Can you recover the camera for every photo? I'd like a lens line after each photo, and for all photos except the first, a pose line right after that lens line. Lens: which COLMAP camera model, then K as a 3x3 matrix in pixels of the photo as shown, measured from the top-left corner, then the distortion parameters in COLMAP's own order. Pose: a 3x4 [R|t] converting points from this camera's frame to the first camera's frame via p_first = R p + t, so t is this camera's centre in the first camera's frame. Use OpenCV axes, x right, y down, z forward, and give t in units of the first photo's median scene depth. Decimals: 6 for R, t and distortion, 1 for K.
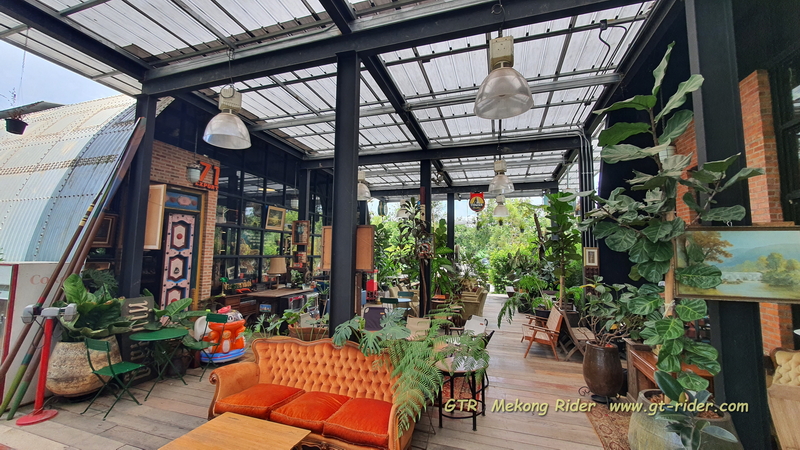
lens RADIAL K [[323.7, 0, 400.0], [0, 323.7, 225.0], [0, 0, 1]] dist [-0.000658, -0.000074]
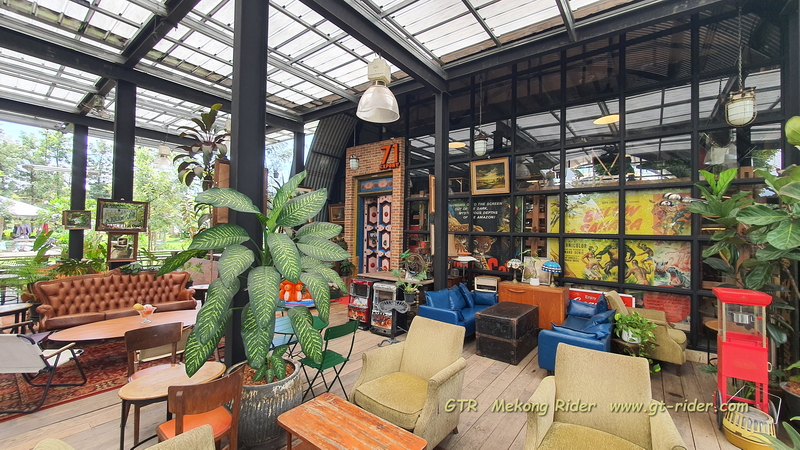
lens RADIAL K [[323.7, 0, 400.0], [0, 323.7, 225.0], [0, 0, 1]] dist [-0.000658, -0.000074]
pose [[-0.344498, -0.033781, -0.938179, 0.425053], [0.064924, 0.996102, -0.059706, 0.150910], [0.936539, -0.081479, -0.340962, 1.467902]]
